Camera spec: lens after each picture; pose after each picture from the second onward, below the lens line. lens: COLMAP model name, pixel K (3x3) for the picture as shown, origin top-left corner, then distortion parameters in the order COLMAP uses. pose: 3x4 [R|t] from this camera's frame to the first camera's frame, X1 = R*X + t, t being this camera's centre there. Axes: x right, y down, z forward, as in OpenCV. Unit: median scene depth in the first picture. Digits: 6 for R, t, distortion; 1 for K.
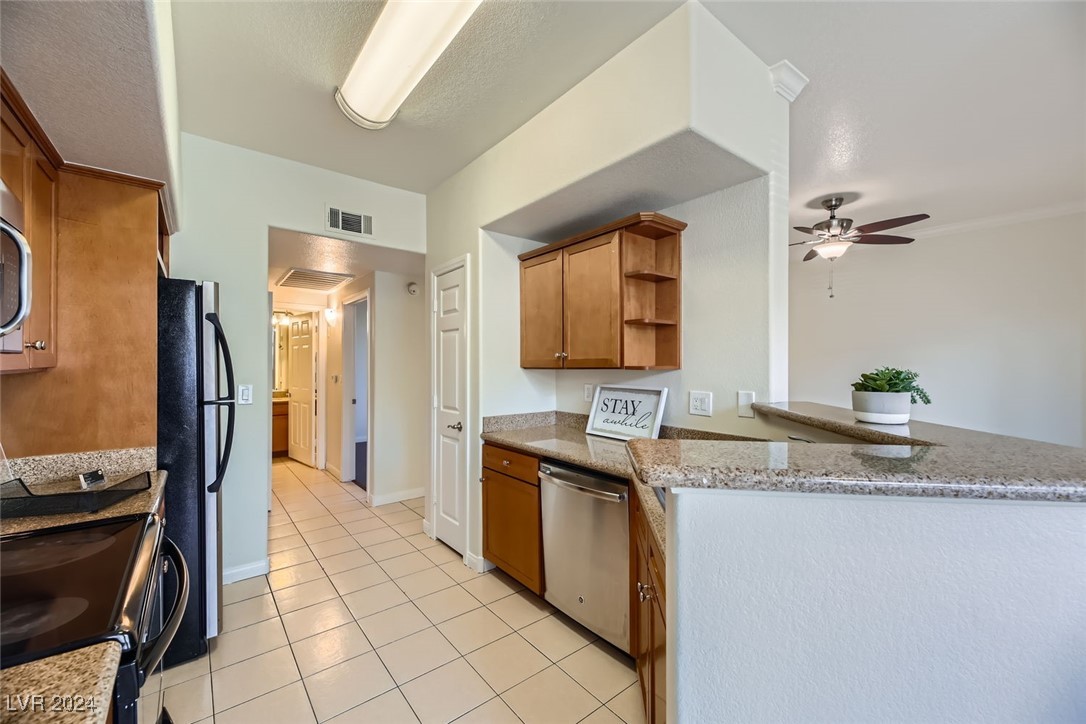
lens RADIAL K [[434.8, 0, 549.6], [0, 434.8, 362.5], [0, 0, 1]] dist [0.018948, -0.002758]
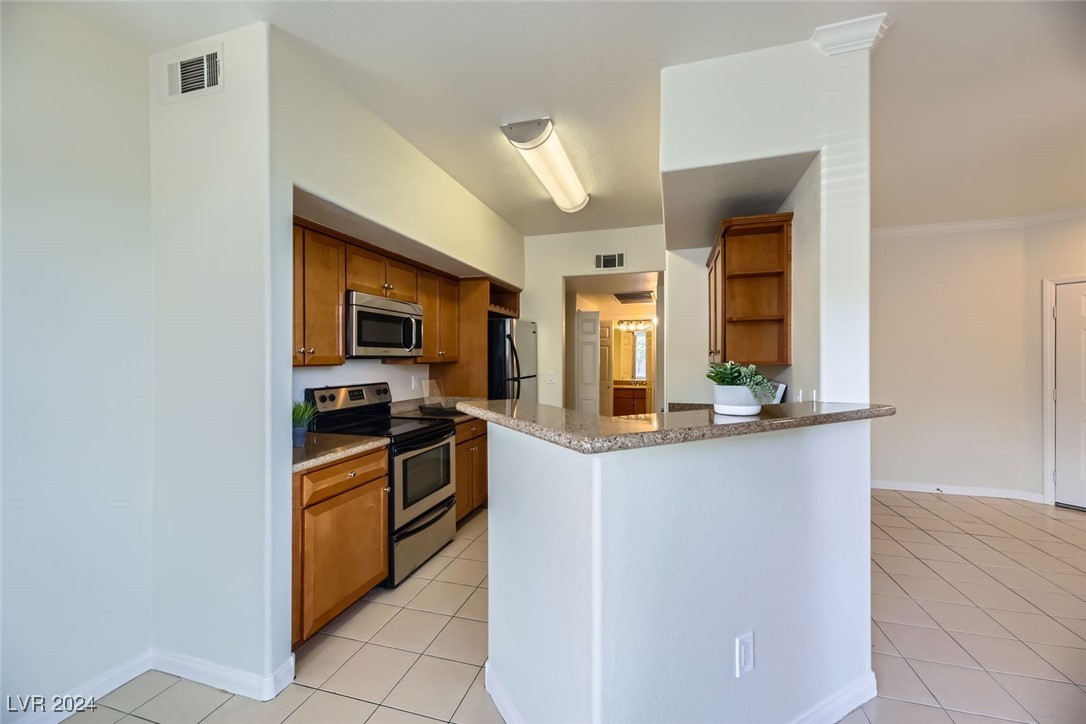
lens RADIAL K [[434.8, 0, 538.0], [0, 434.8, 357.2], [0, 0, 1]] dist [0.018948, -0.002758]
pose [[0.566388, -0.007703, -0.824103, 0.531252], [0.005704, 0.999969, -0.005427, 0.000884], [0.824119, -0.001627, 0.566414, -0.001750]]
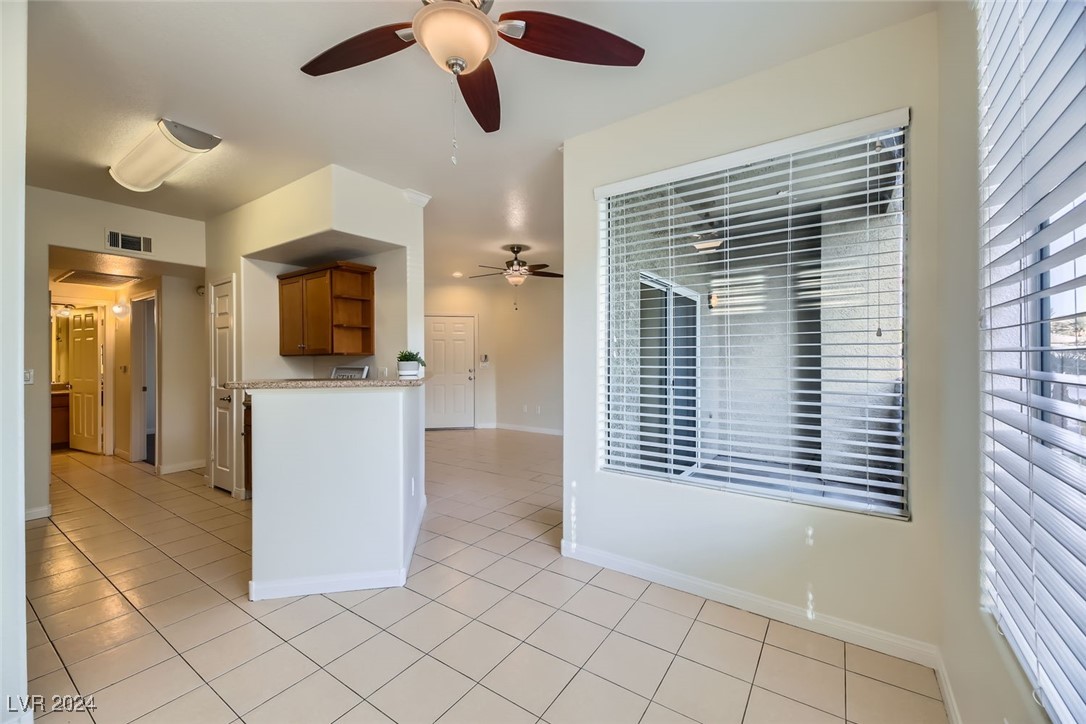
lens RADIAL K [[434.8, 0, 542.9], [0, 434.8, 355.6], [0, 0, 1]] dist [0.018948, -0.002758]
pose [[0.960704, -0.004613, 0.277537, 0.311970], [0.004780, 0.999989, 0.000076, 0.014509], [-0.277534, 0.001254, 0.960715, -0.521032]]
